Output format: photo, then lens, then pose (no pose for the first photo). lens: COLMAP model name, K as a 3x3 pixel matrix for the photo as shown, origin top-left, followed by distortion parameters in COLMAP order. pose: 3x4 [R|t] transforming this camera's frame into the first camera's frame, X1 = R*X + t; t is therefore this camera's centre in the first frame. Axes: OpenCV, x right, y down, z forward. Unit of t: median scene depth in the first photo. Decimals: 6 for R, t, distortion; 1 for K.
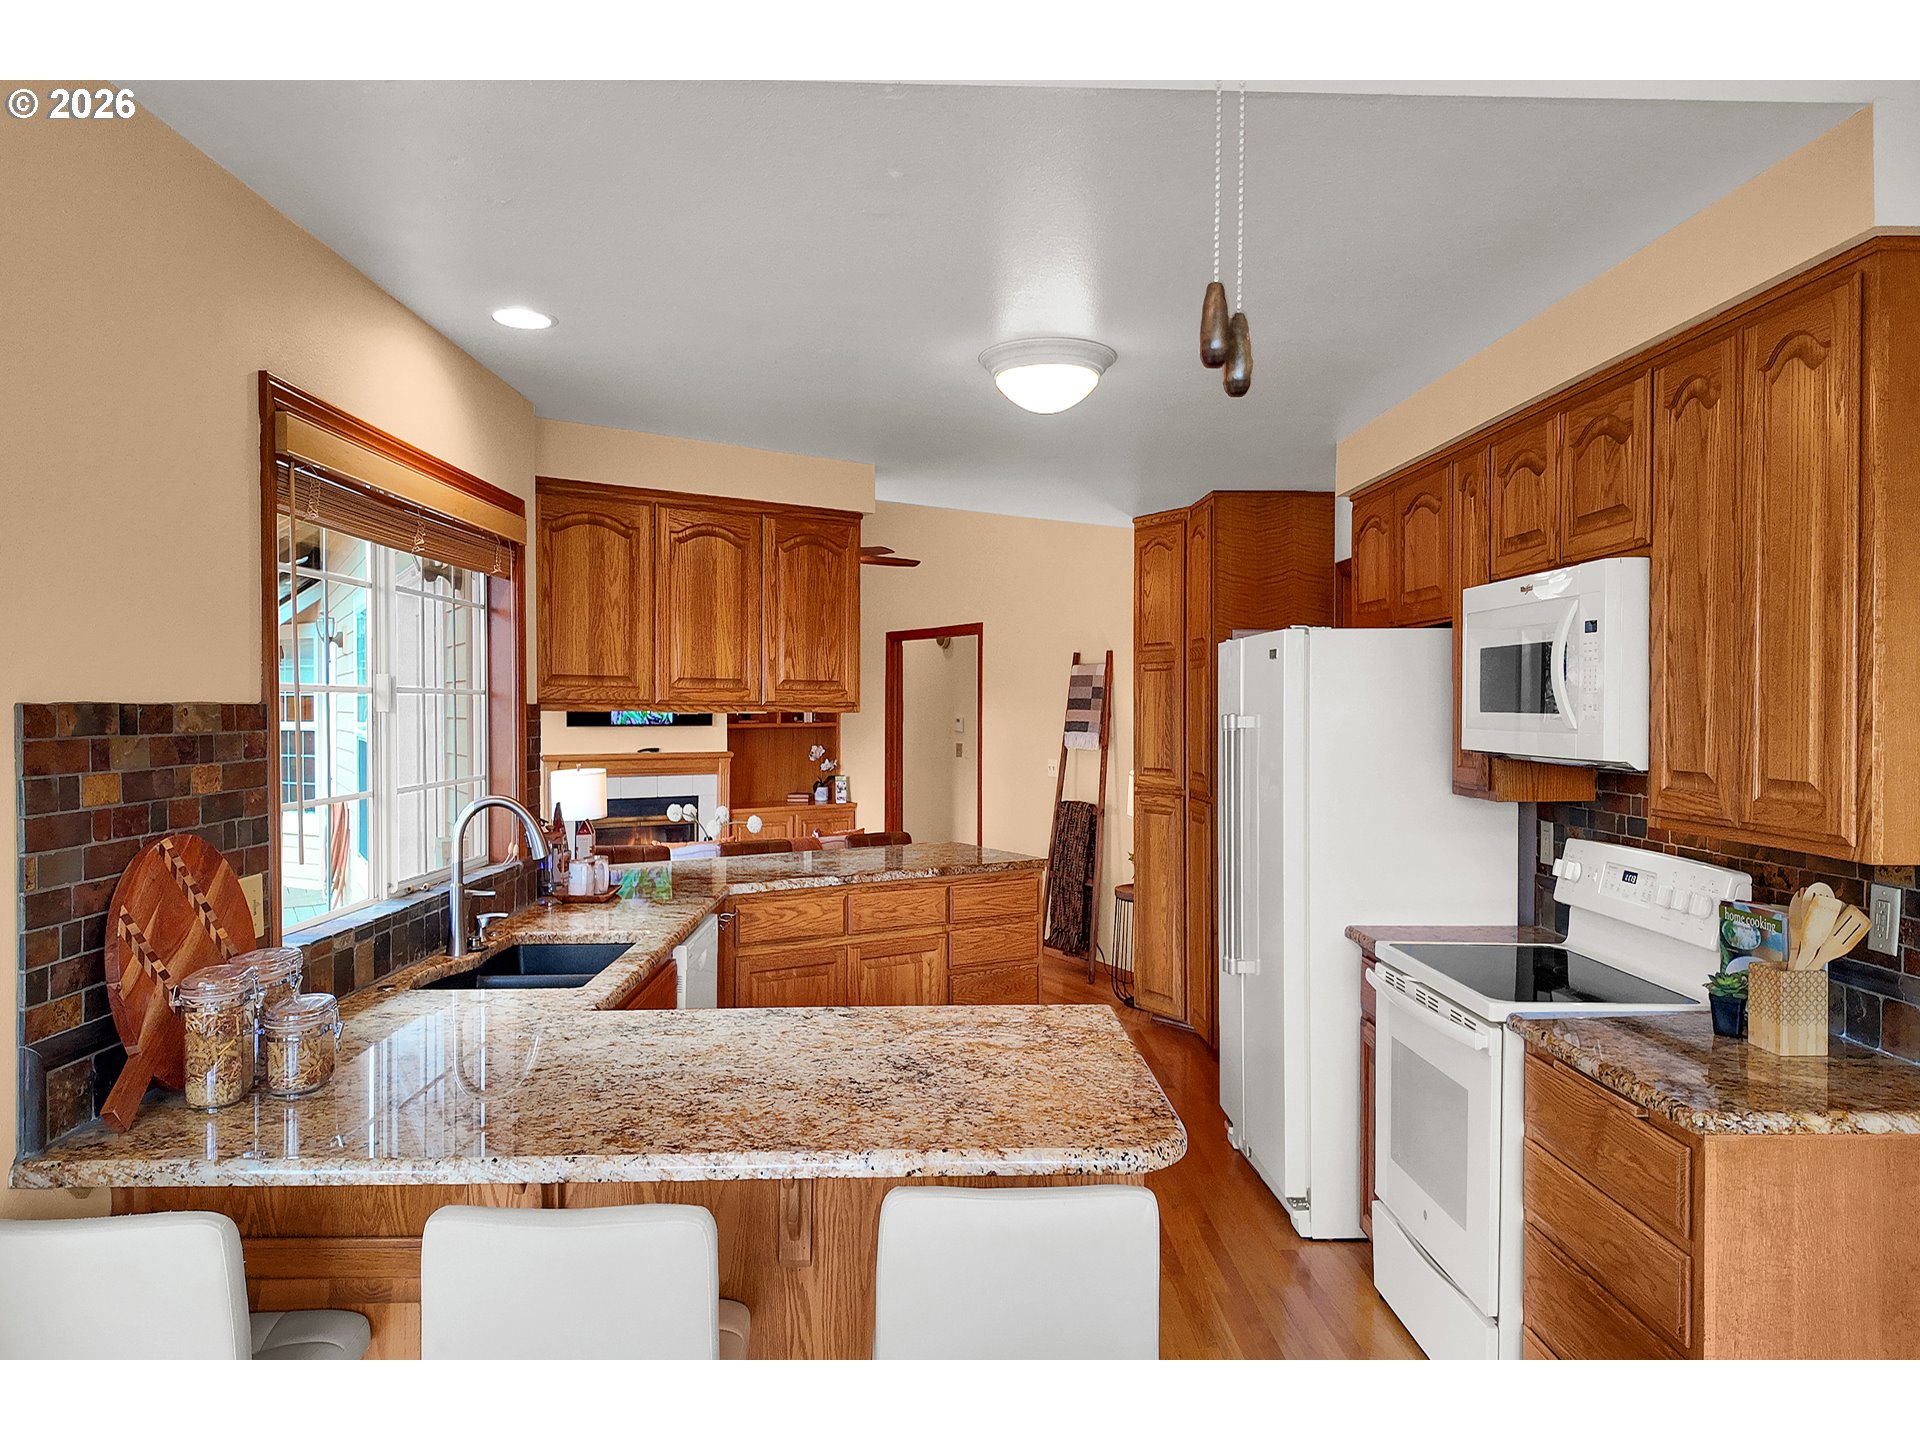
lens RADIAL K [[1138.9, 0, 978.4], [0, 1138.9, 744.0], [0, 0, 1]] dist [0.053104, -0.062841]
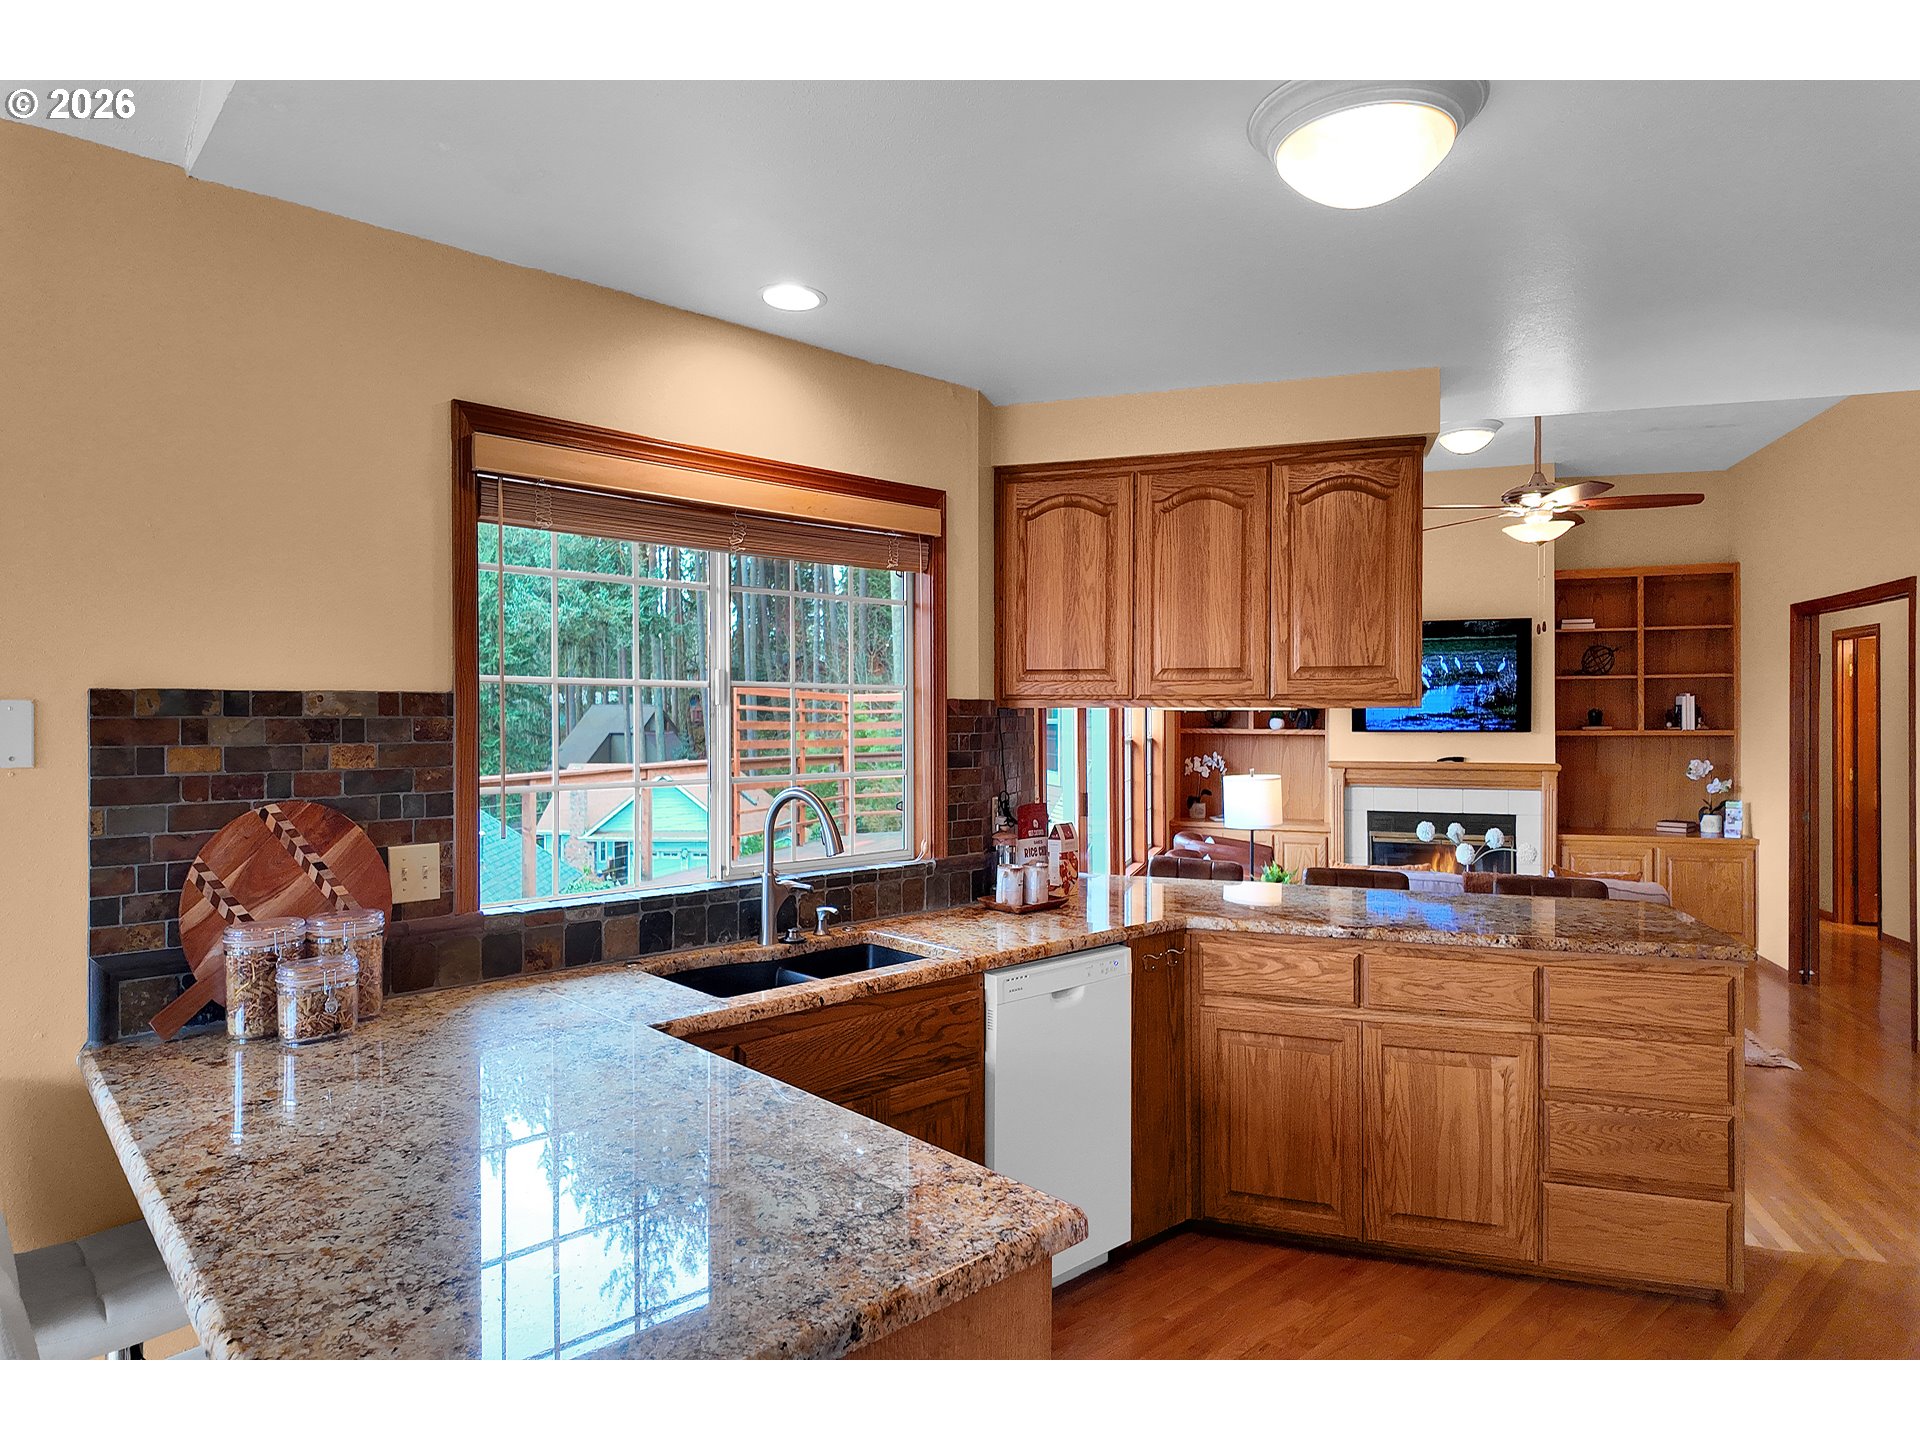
lens RADIAL K [[1108.1, 0, 960.0], [0, 1108.1, 720.0], [0, 0, 1]] dist [0.062968, -0.057790]
pose [[0.649235, -0.001062, -0.760587, 0.285754], [-0.021775, 0.999563, -0.019983, 0.001191], [0.760276, 0.029535, 0.648928, 0.346537]]
